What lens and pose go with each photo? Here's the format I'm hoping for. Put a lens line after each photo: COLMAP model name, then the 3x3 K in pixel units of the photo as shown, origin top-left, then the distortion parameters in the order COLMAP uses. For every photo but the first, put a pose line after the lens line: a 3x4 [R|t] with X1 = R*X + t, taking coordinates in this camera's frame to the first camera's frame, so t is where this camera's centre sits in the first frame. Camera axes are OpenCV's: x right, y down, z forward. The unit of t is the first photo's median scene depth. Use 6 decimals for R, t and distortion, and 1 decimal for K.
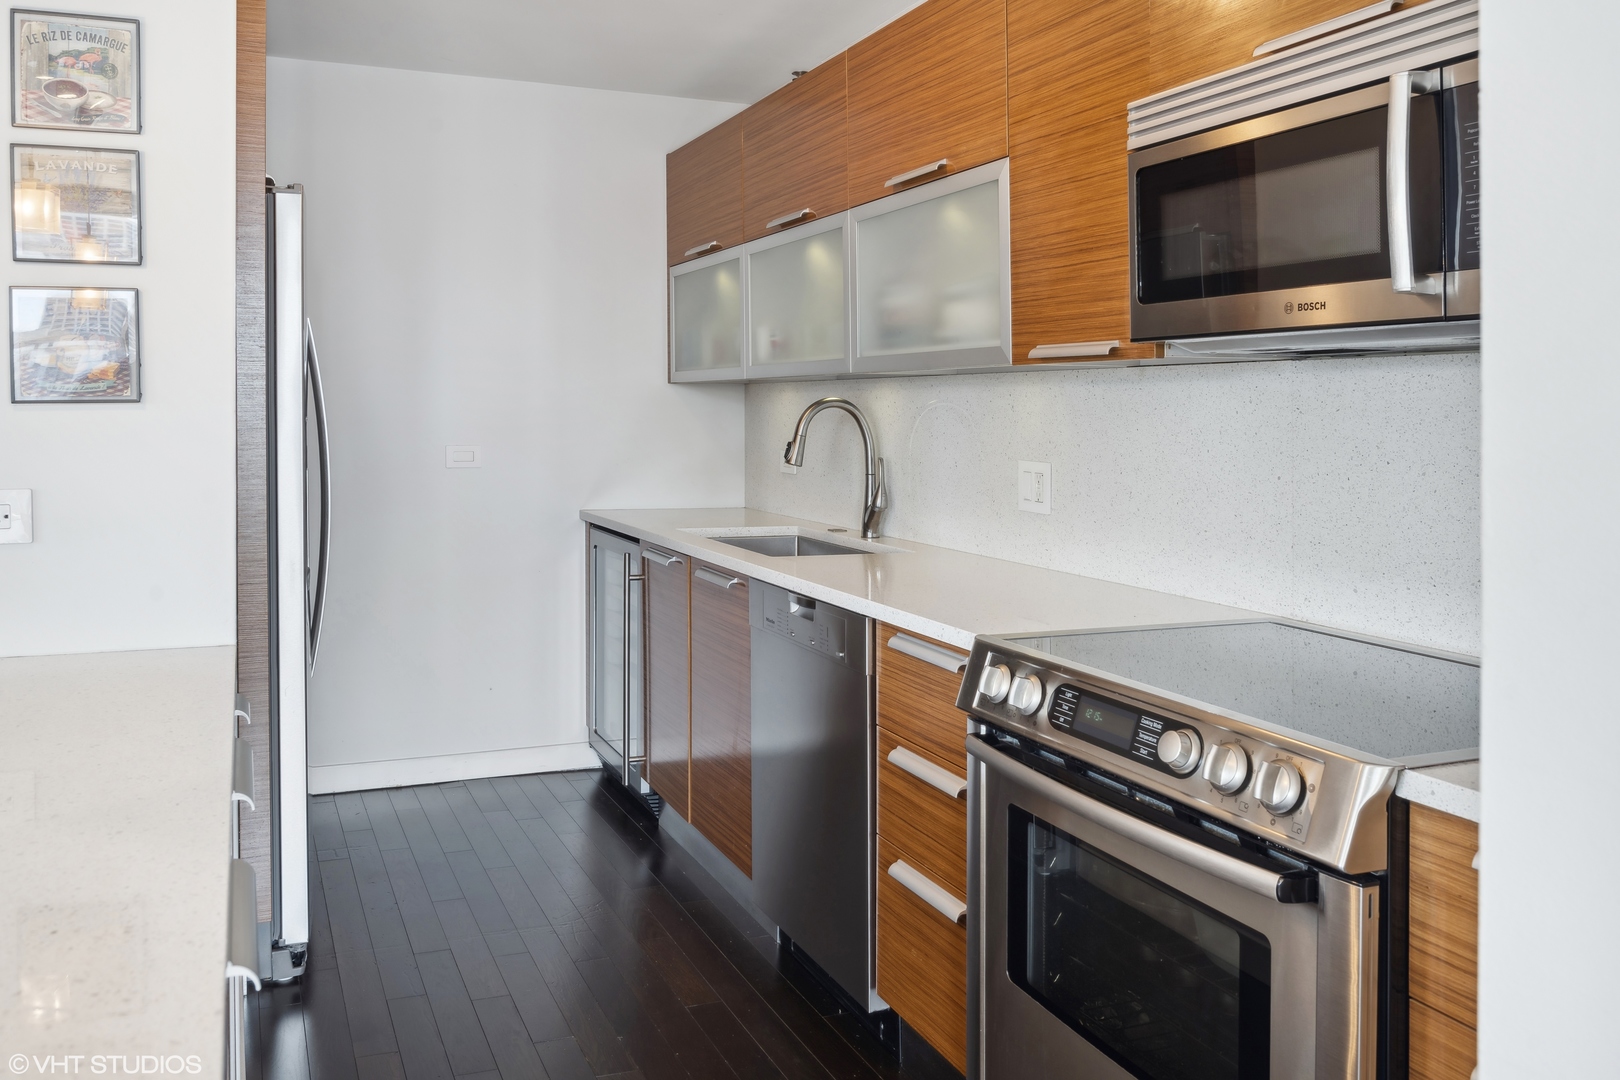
lens RADIAL K [[1297.7, 0, 714.0], [0, 1297.7, 391.2], [0, 0, 1]] dist [0.006811, 0.003869]
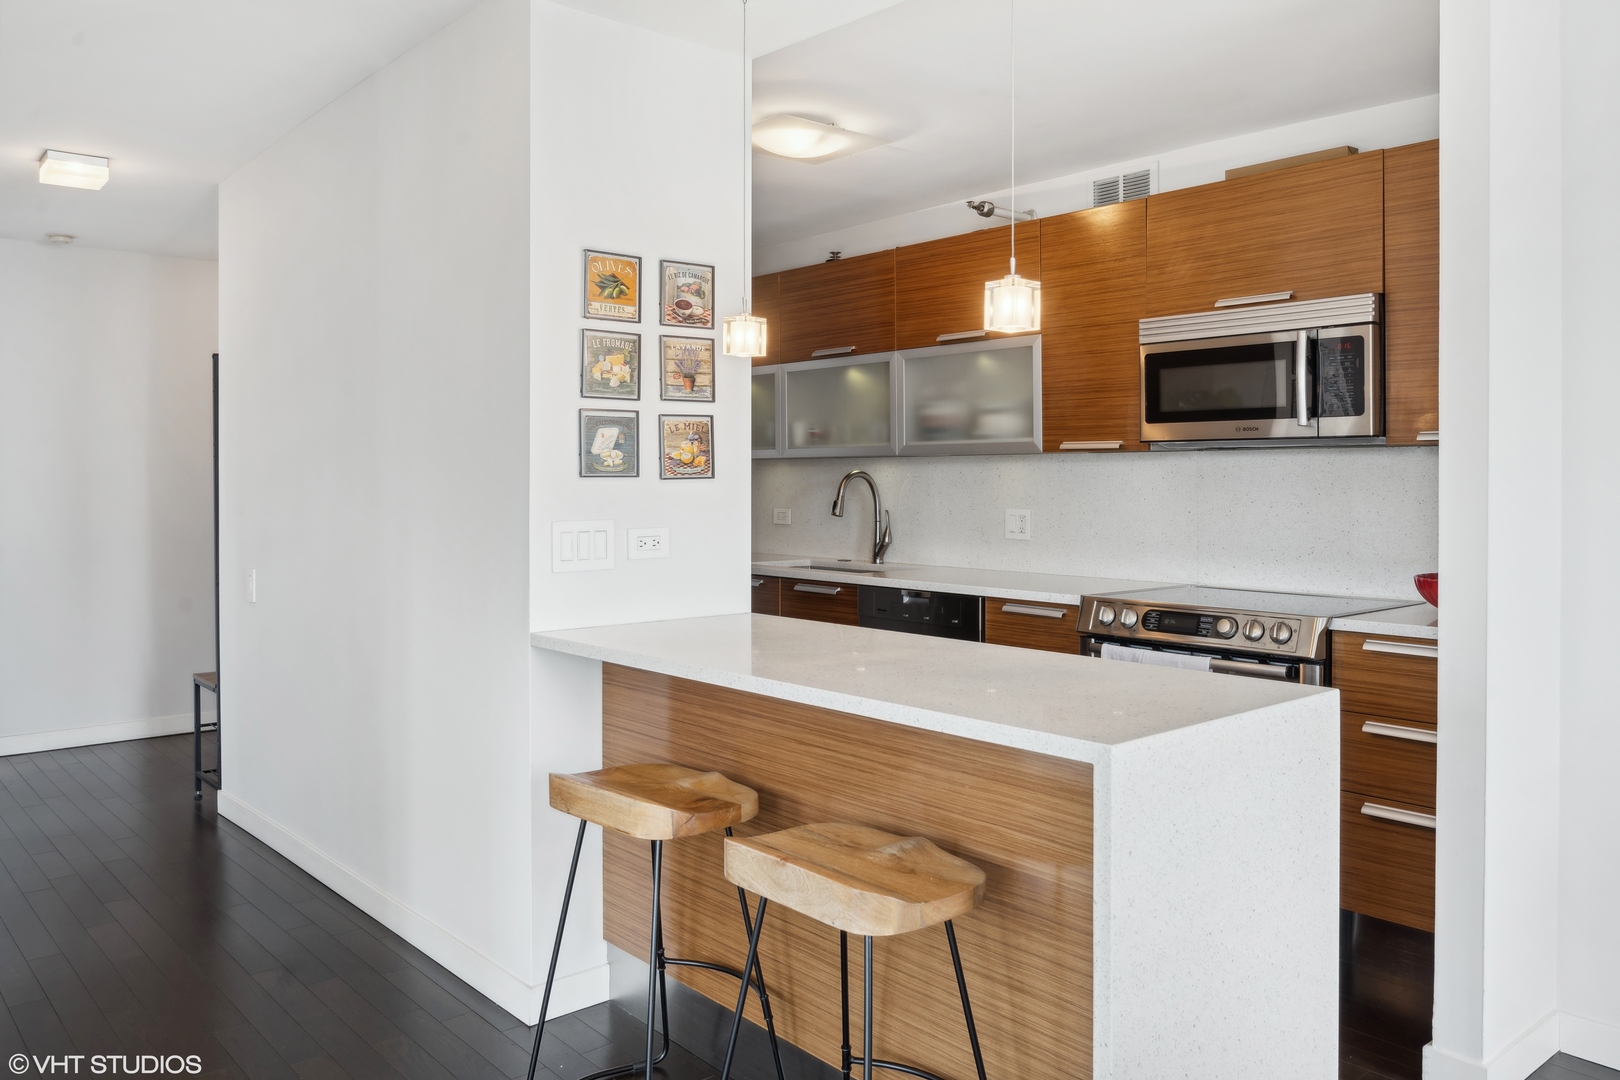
lens RADIAL K [[1236.1, 0, 813.0], [0, 1236.1, 484.0], [0, 0, 1]] dist [-0.005383, -0.000652]
pose [[0.937735, -0.010911, 0.347179, -0.722418], [0.004260, 0.999793, 0.019915, -0.013762], [-0.347324, -0.017196, 0.937587, -0.521067]]
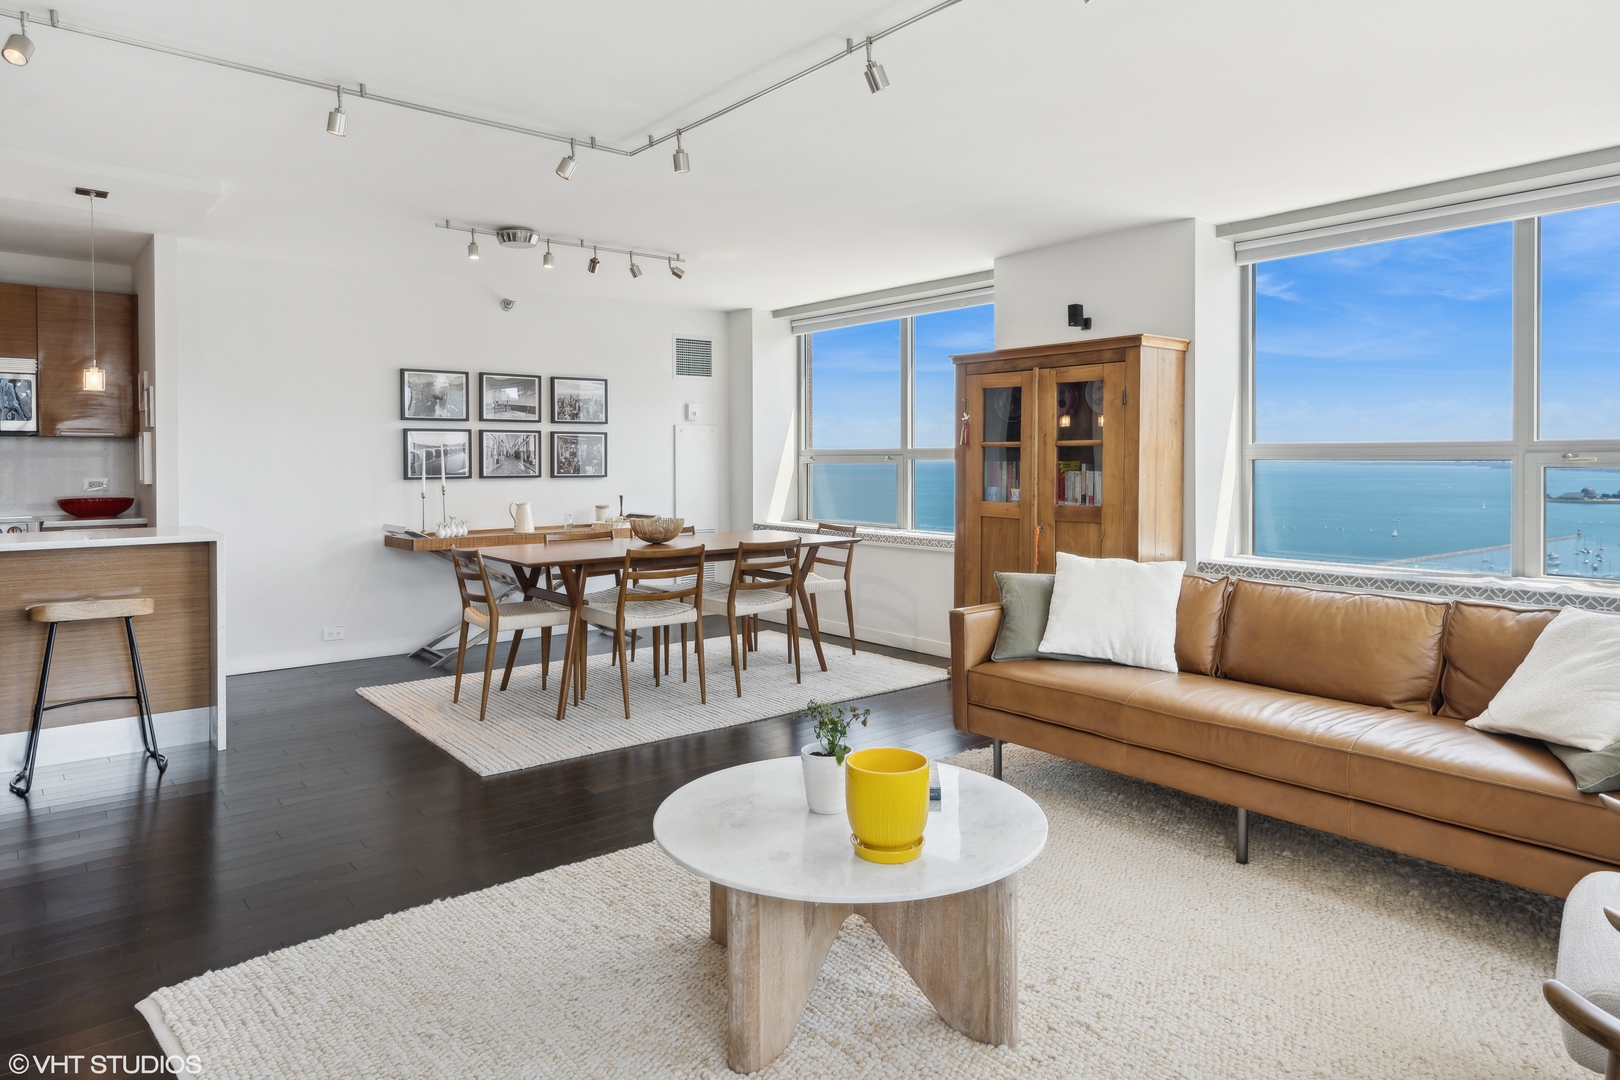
lens RADIAL K [[1041.3, 0, 765.0], [0, 1041.3, 464.1], [0, 0, 1]] dist [0.050171, 0.000233]
pose [[-0.287703, -0.011293, 0.957653, -2.472235], [-0.009347, 0.999916, 0.008984, -0.001910], [-0.957674, -0.006367, -0.287785, -0.294577]]
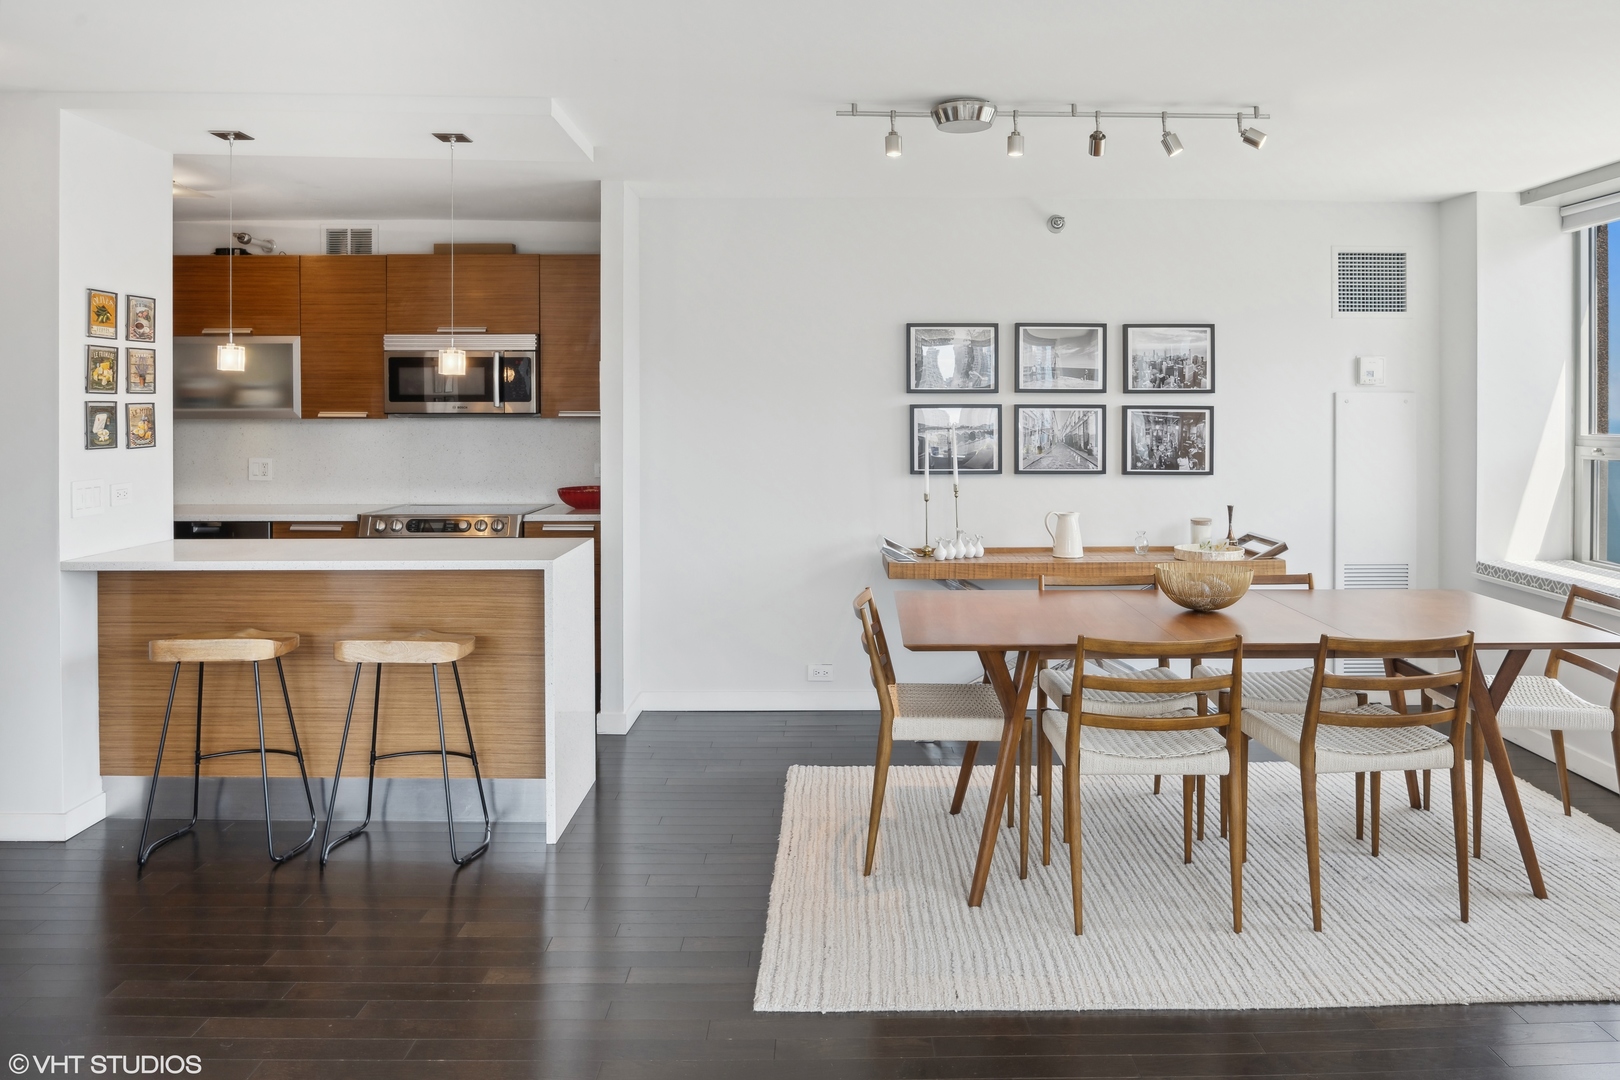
lens RADIAL K [[1142.9, 0, 849.1], [0, 1142.9, 414.7], [0, 0, 1]] dist [-0.016984, -0.002699]
pose [[0.344621, -0.013158, 0.938650, -1.652885], [-0.006838, 0.999840, 0.016526, -0.080713], [-0.938717, -0.012113, 0.344476, -0.848856]]
